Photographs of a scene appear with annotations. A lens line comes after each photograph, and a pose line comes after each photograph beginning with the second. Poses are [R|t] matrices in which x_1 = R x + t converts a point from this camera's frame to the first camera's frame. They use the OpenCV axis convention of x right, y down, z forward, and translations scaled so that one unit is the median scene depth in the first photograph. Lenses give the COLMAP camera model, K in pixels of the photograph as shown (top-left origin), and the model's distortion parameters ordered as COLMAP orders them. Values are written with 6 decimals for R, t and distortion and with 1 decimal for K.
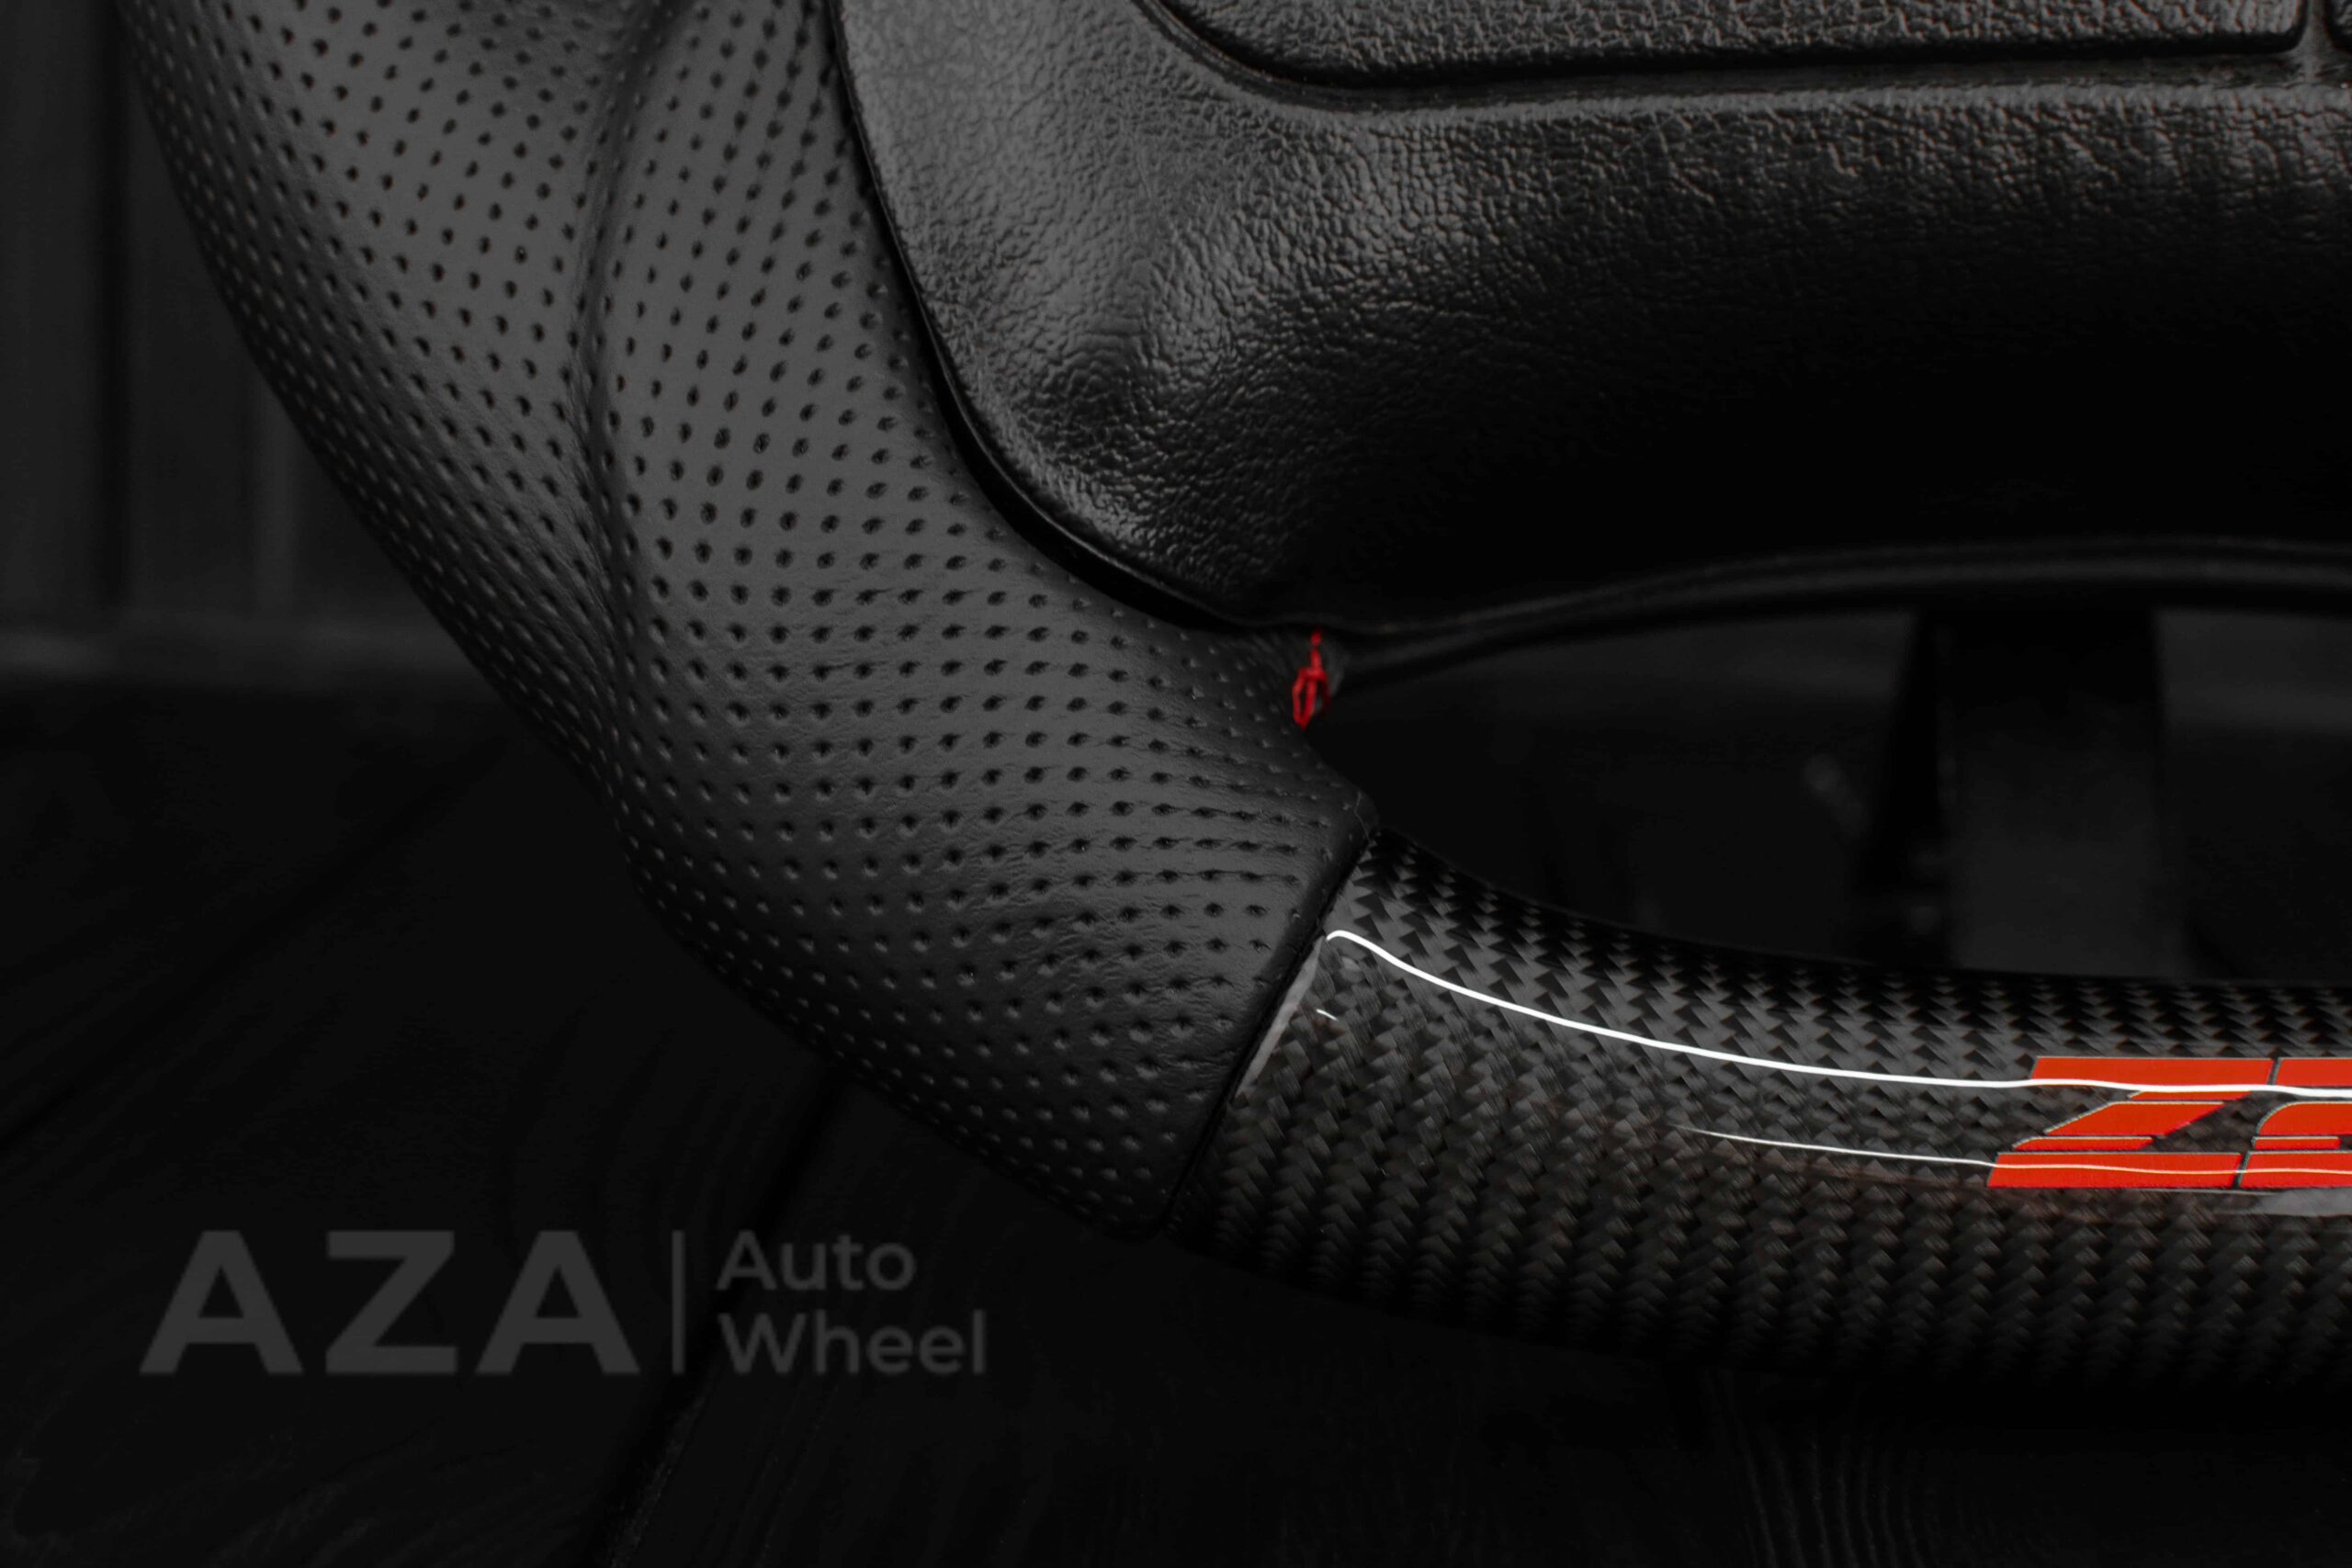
lens RADIAL K [[3857.6, 0, 1176.0], [0, 3857.6, 784.0], [0, 0, 1]] dist [-0.264544, 0.269031]
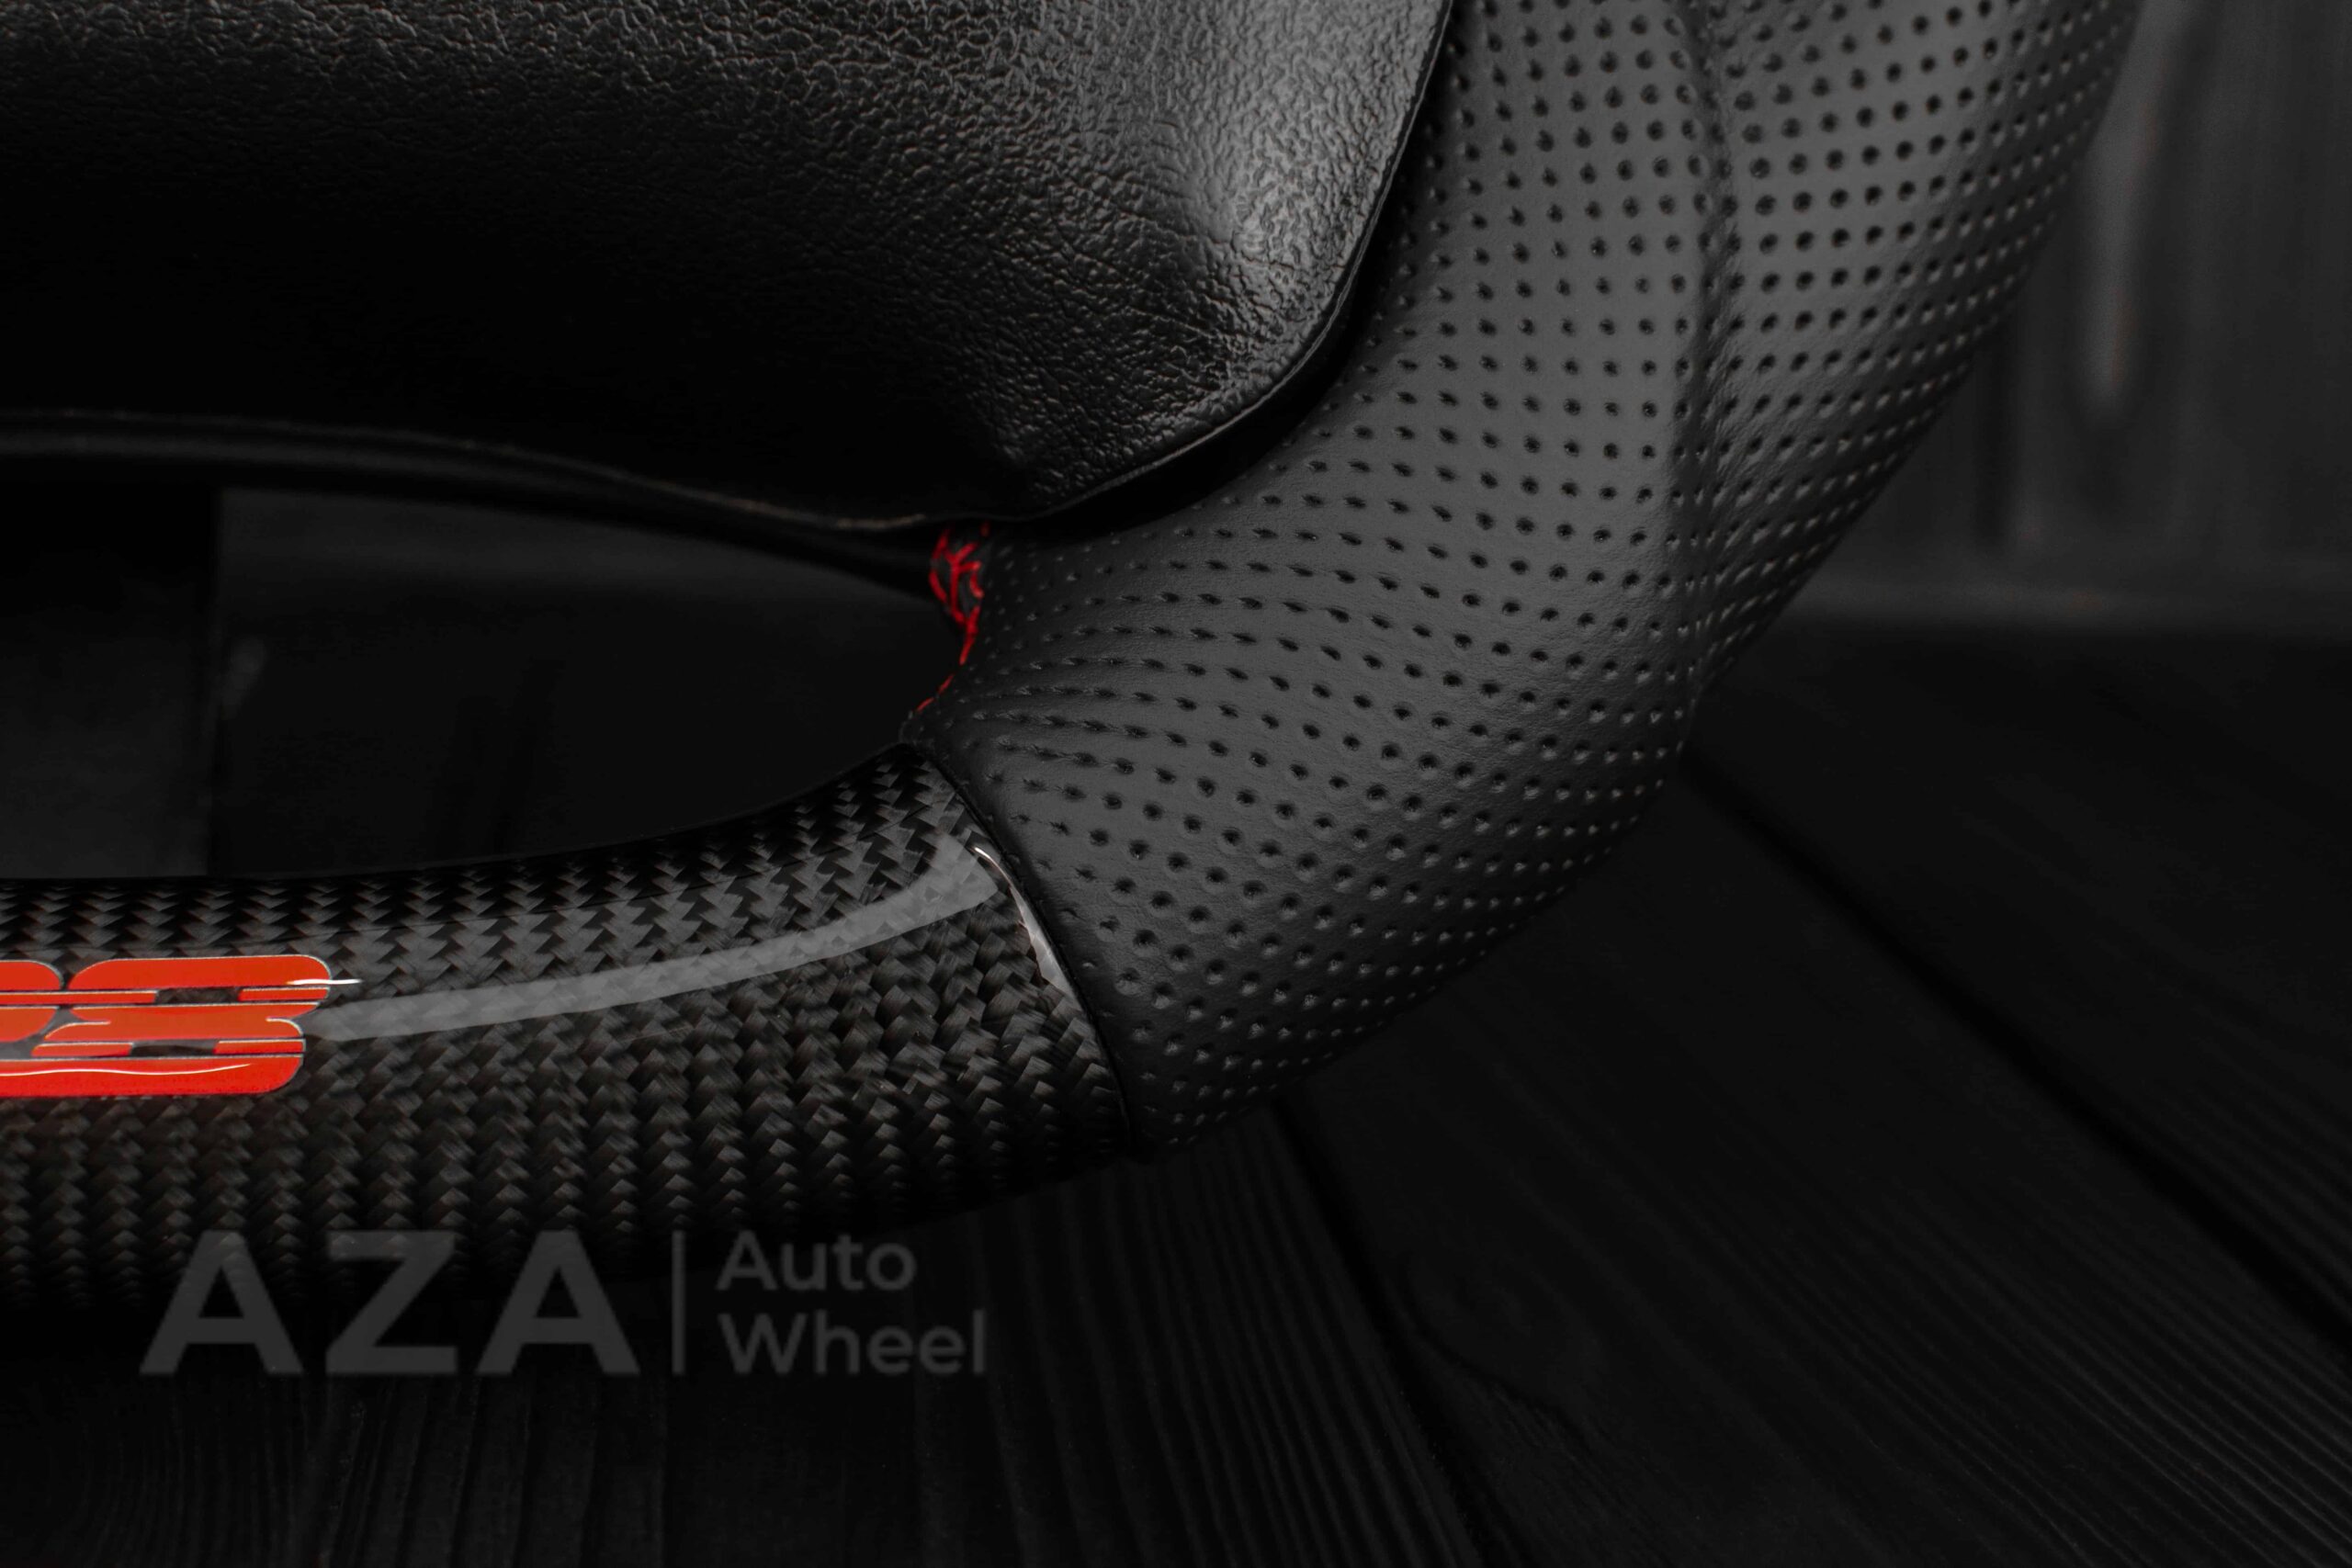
lens RADIAL K [[3857.6, 0, 1176.0], [0, 3857.6, 784.0], [0, 0, 1]] dist [-0.264544, 0.269031]
pose [[0.983190, -0.014483, 0.182008, 0.320798], [0.008610, 0.999418, 0.033017, 0.000068], [-0.182380, -0.030895, 0.982743, 0.012187]]
